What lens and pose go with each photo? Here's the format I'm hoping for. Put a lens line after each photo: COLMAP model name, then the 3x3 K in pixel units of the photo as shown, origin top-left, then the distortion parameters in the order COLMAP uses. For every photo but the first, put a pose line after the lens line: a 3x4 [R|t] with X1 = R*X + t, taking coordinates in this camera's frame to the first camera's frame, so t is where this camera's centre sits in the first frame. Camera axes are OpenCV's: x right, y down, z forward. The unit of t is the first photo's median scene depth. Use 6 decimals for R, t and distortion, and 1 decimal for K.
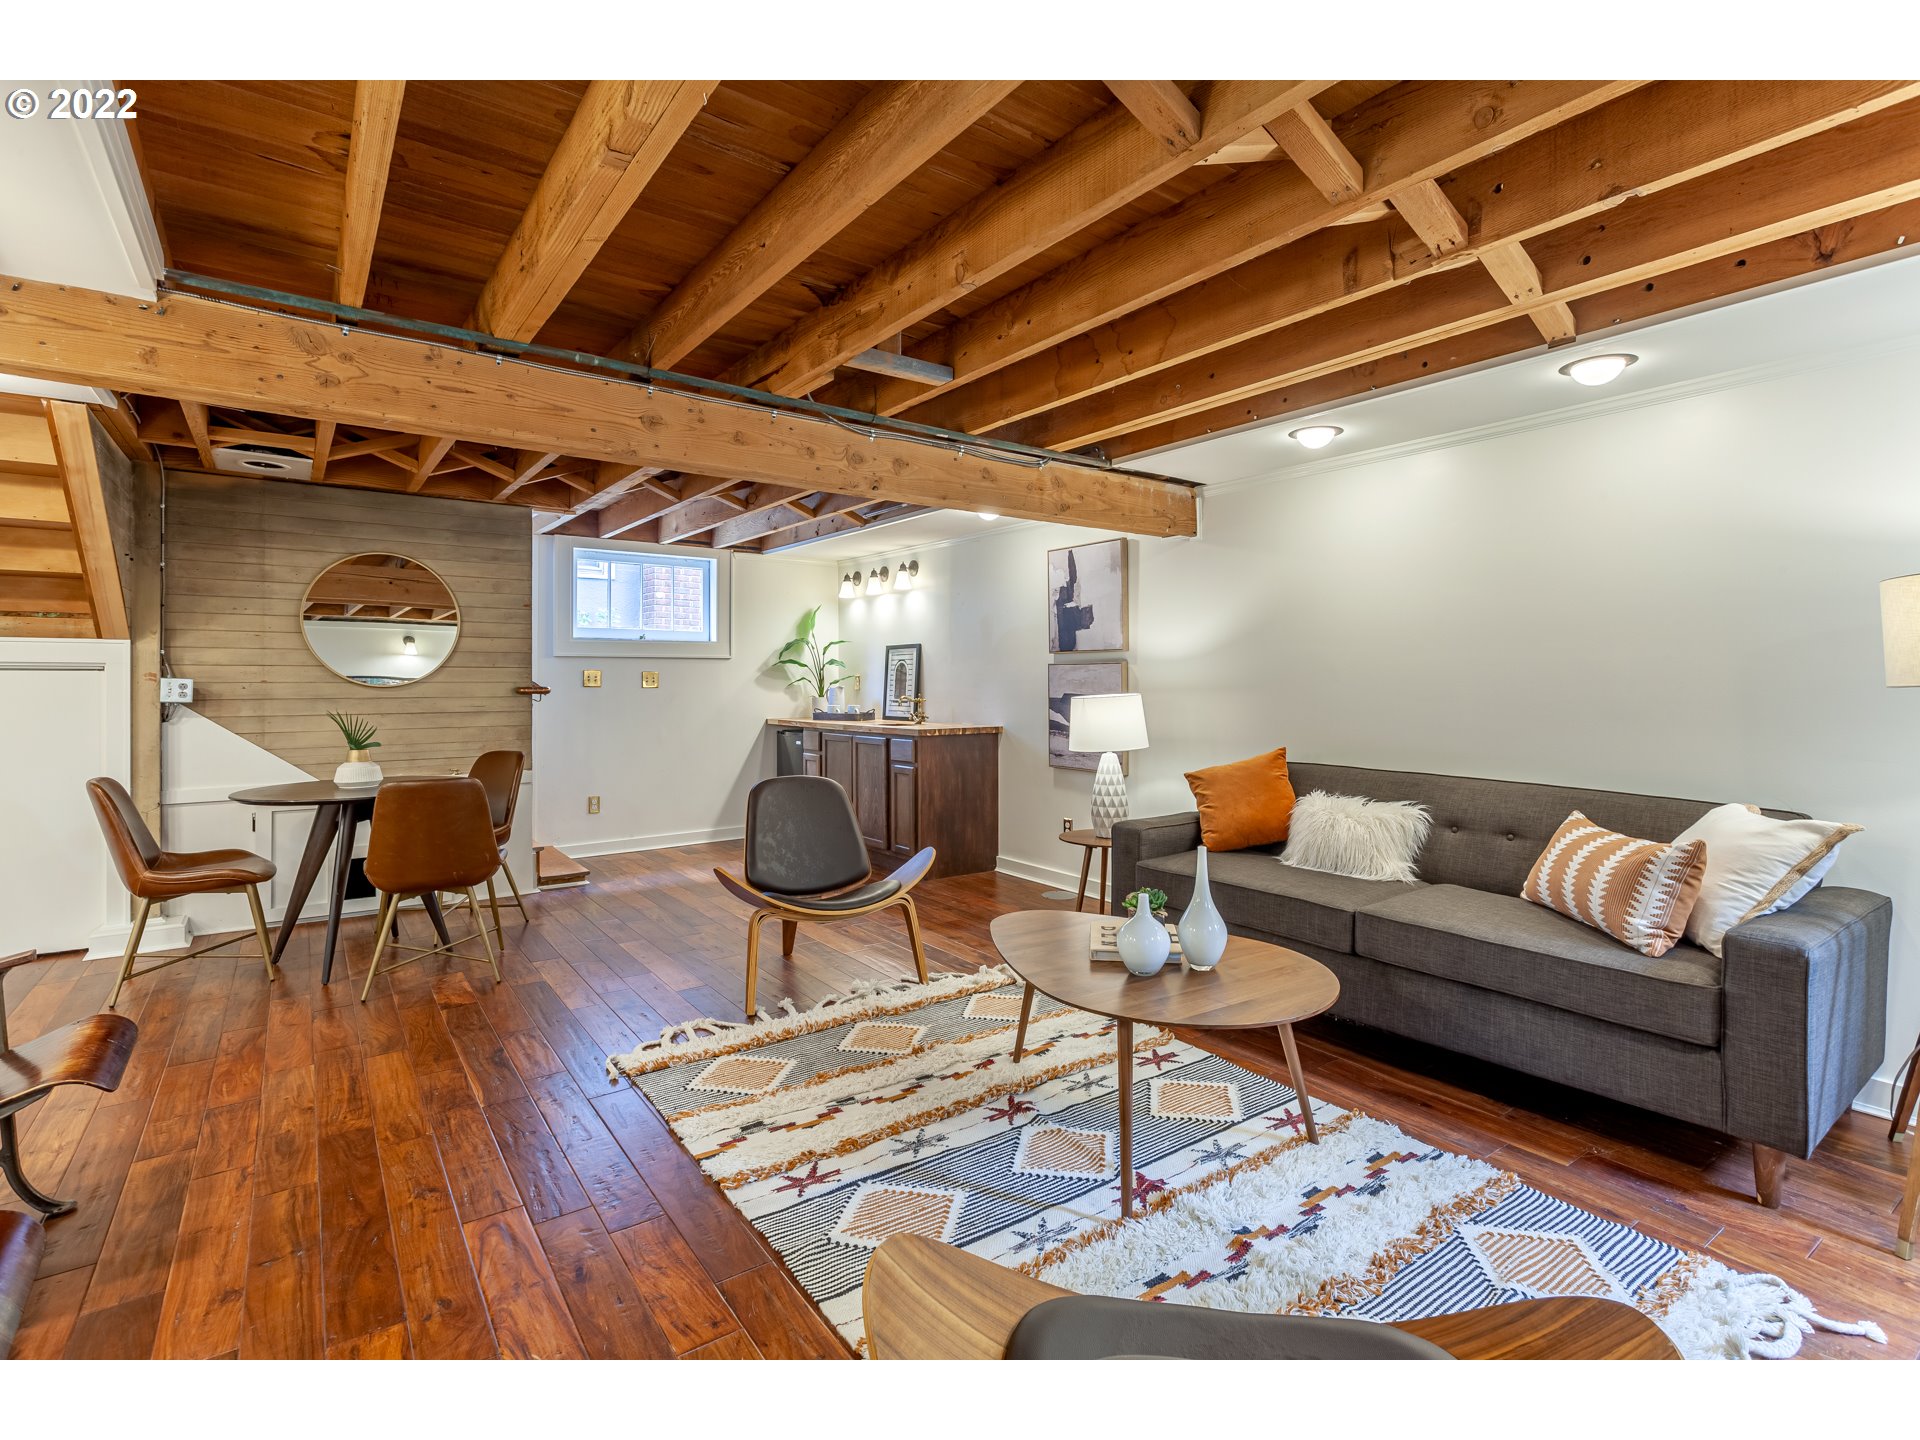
lens RADIAL K [[915.0, 0, 953.3], [0, 915.0, 679.4], [0, 0, 1]] dist [-0.001766, 0.001606]
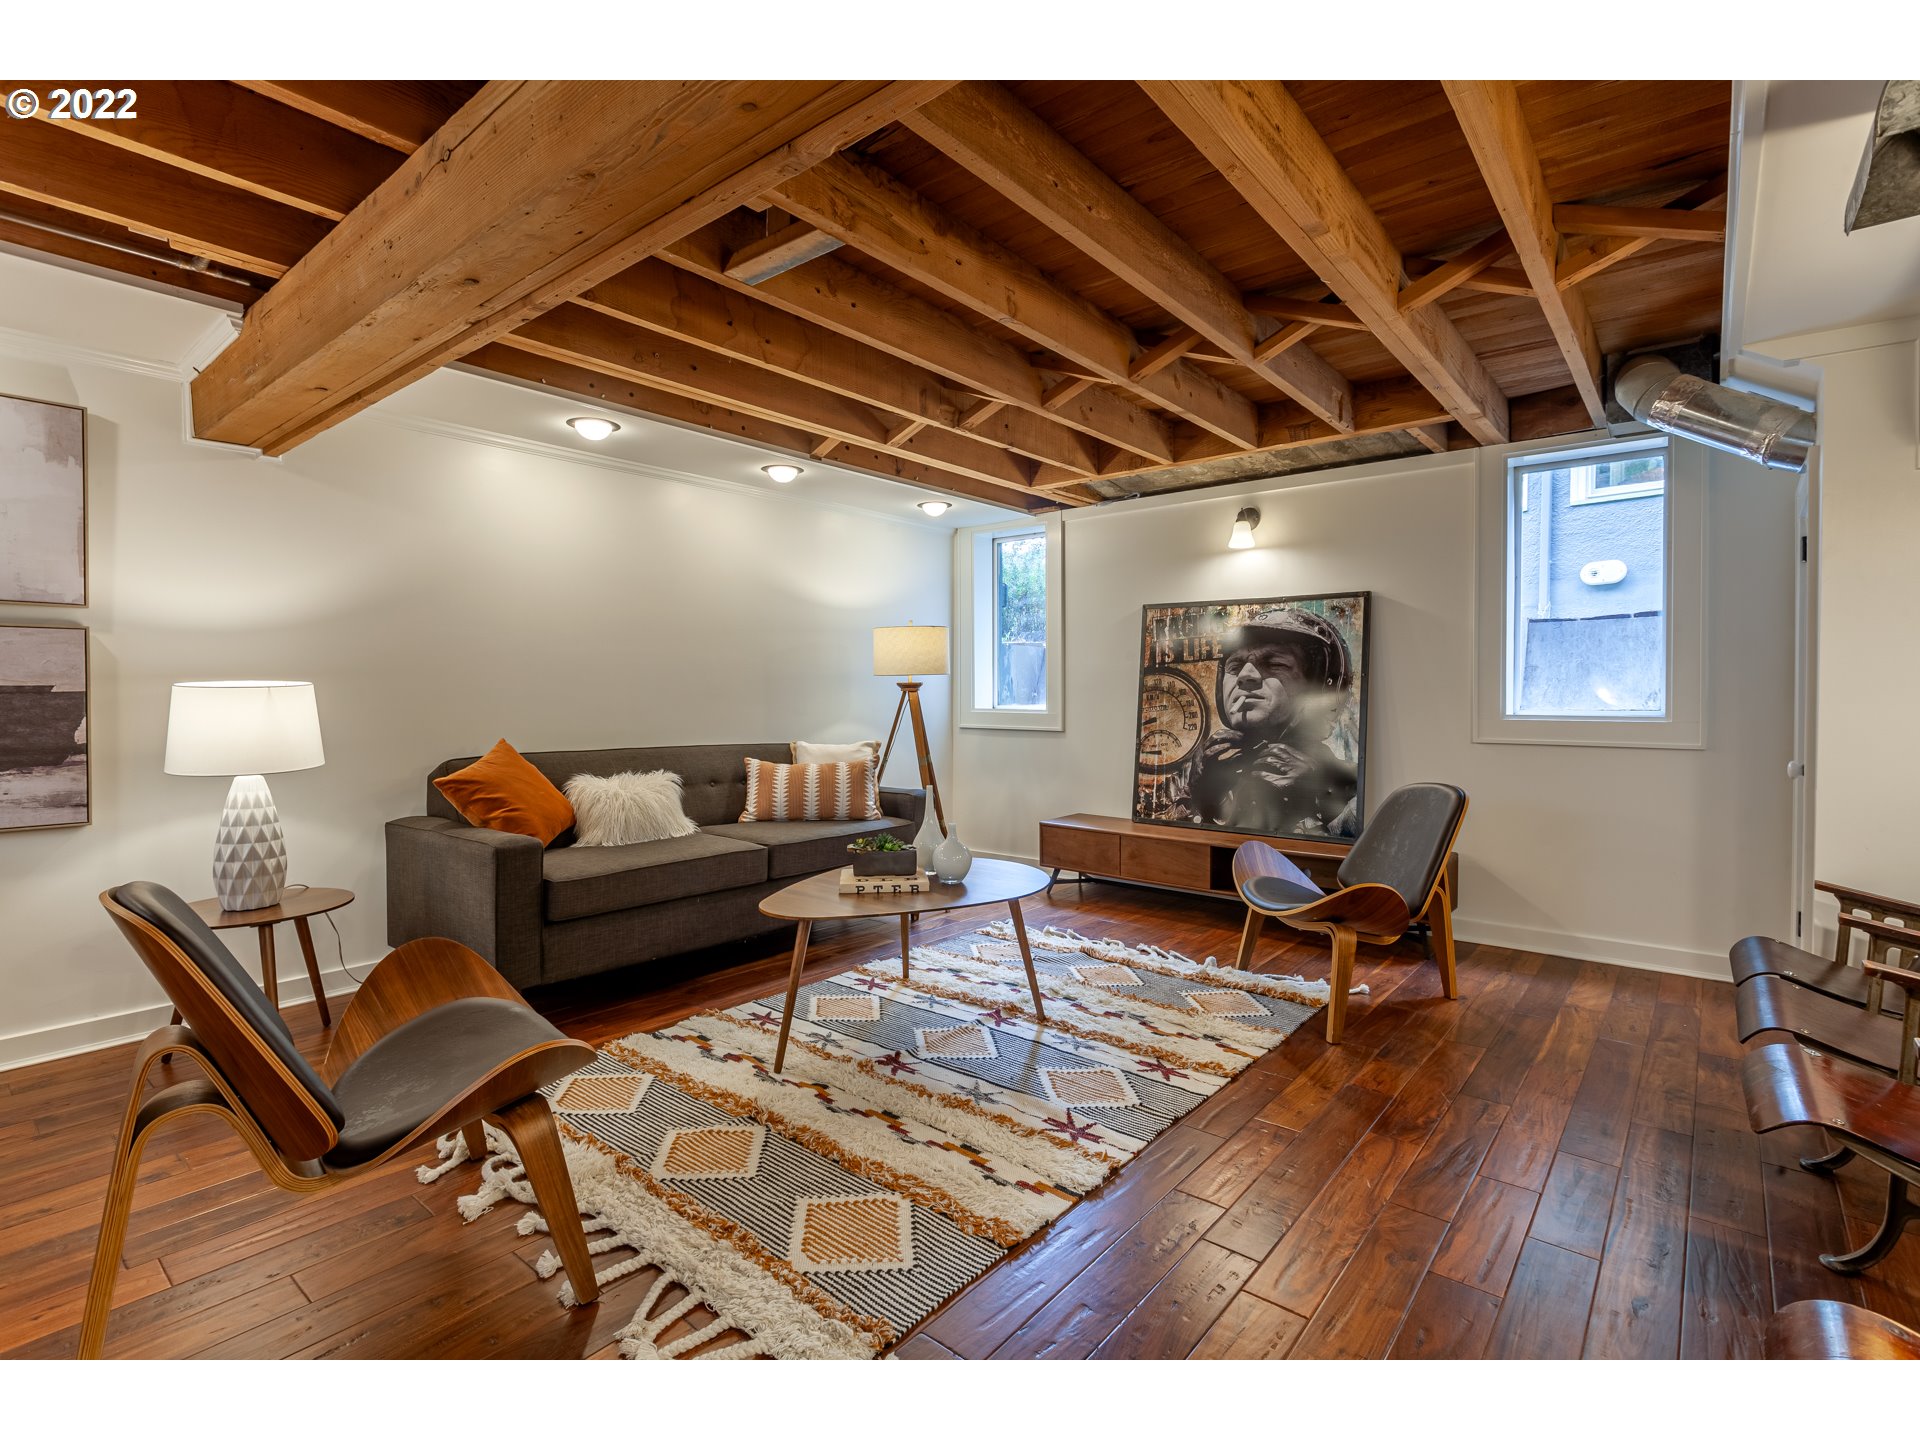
lens RADIAL K [[915.0, 0, 956.6], [0, 915.0, 715.9], [0, 0, 1]] dist [-0.001766, 0.001606]
pose [[-0.246011, -0.029668, 0.968813, -0.545978], [-0.003889, 0.999554, 0.029622, 0.018331], [-0.969259, 0.003520, -0.246016, 0.665248]]
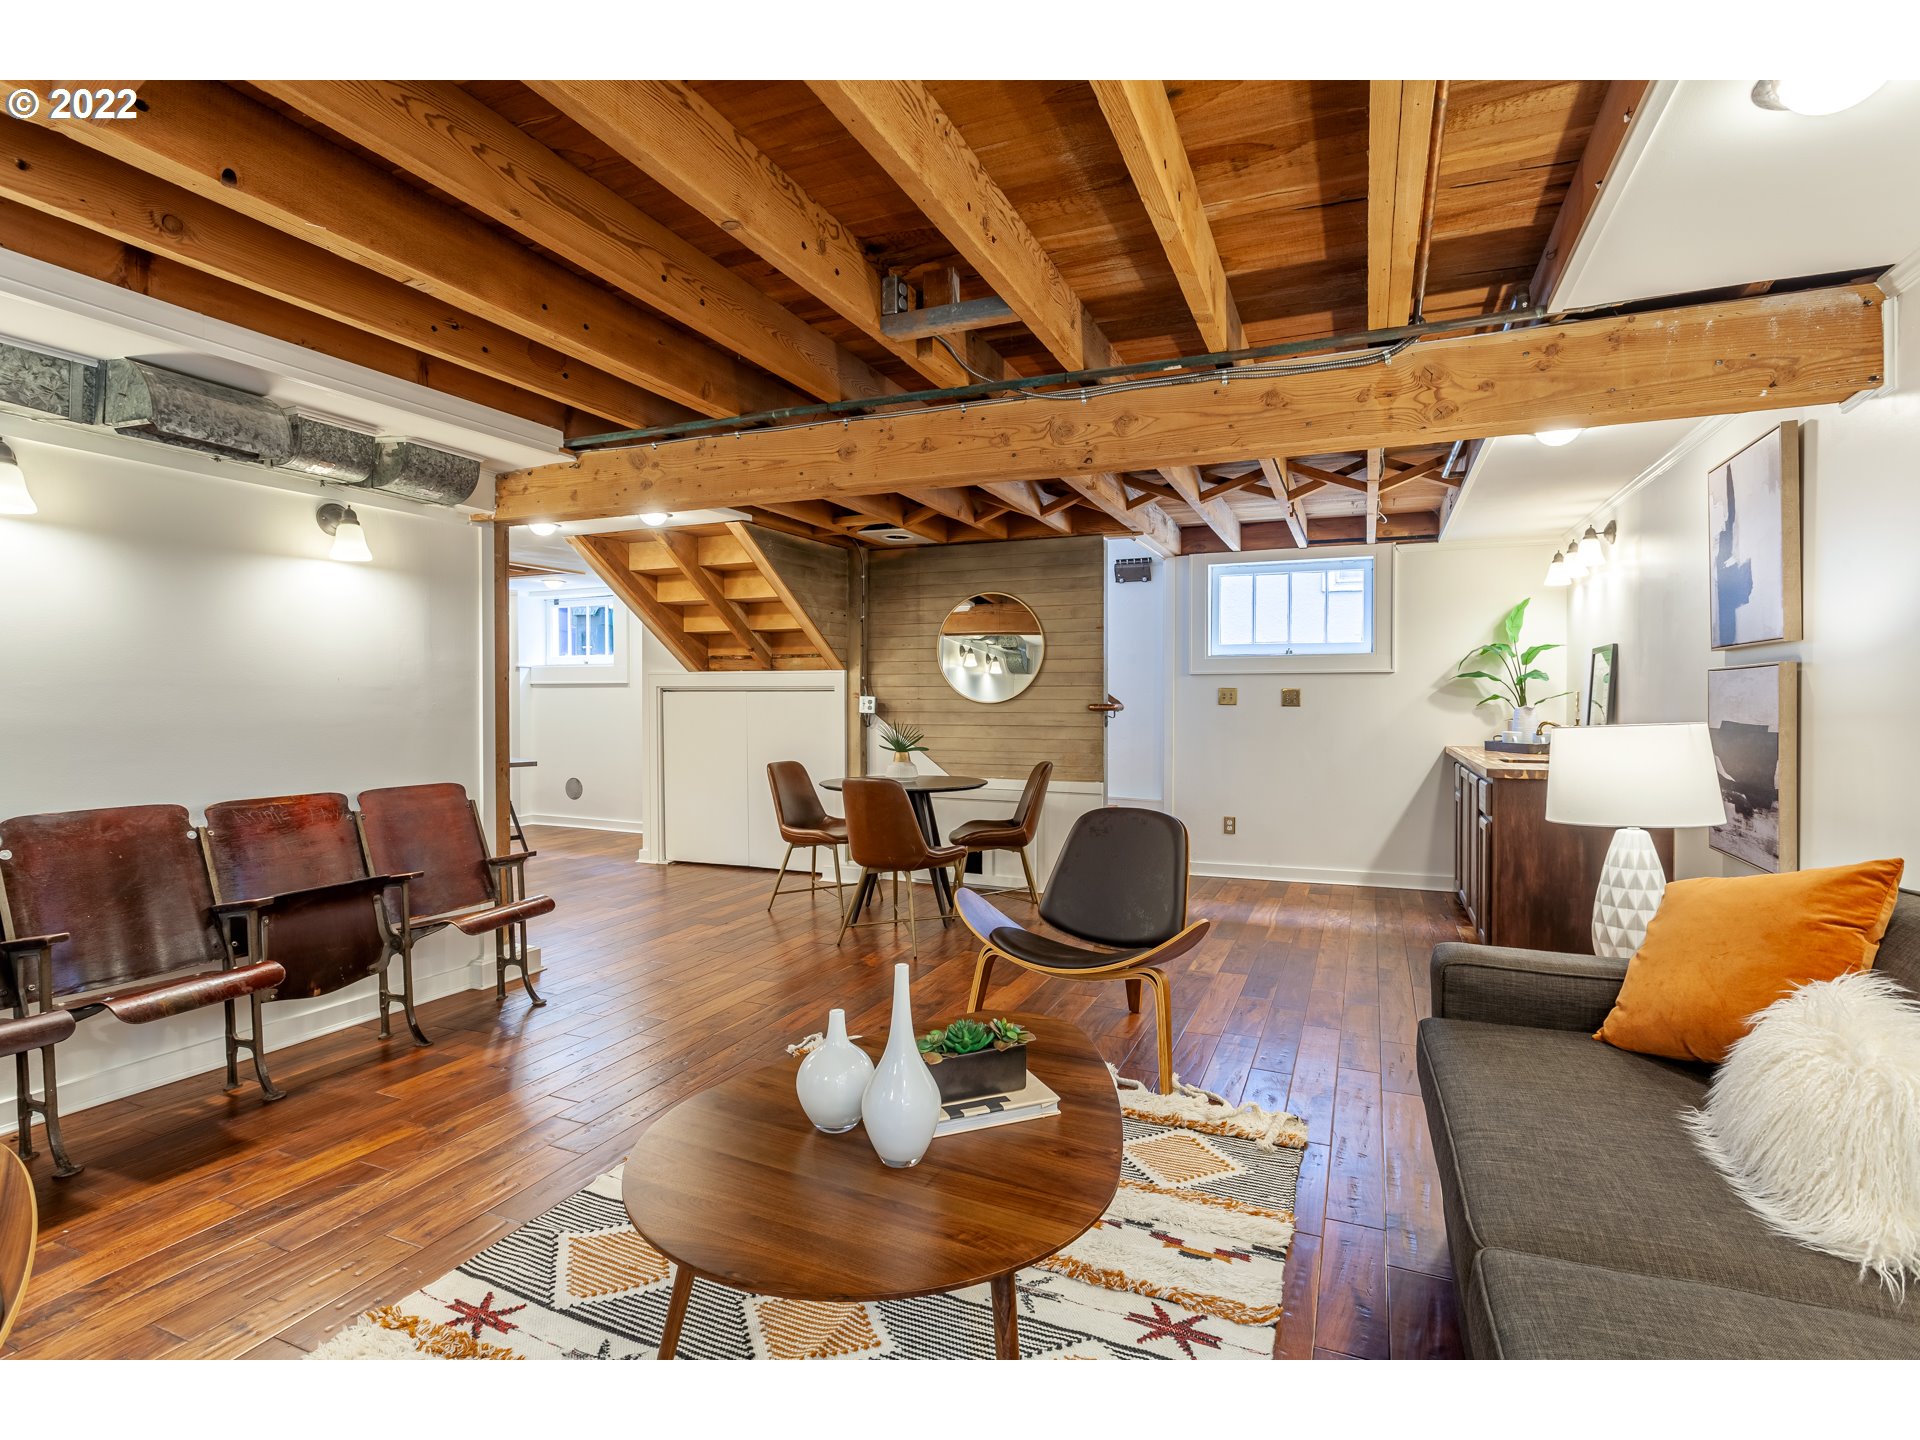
lens RADIAL K [[915.0, 0, 991.4], [0, 915.0, 707.2], [0, 0, 1]] dist [-0.001766, 0.001606]
pose [[0.526885, 0.008046, -0.849898, 0.423685], [-0.000058, 0.999956, 0.009431, 0.002095], [0.849936, -0.004920, 0.526862, 0.373523]]
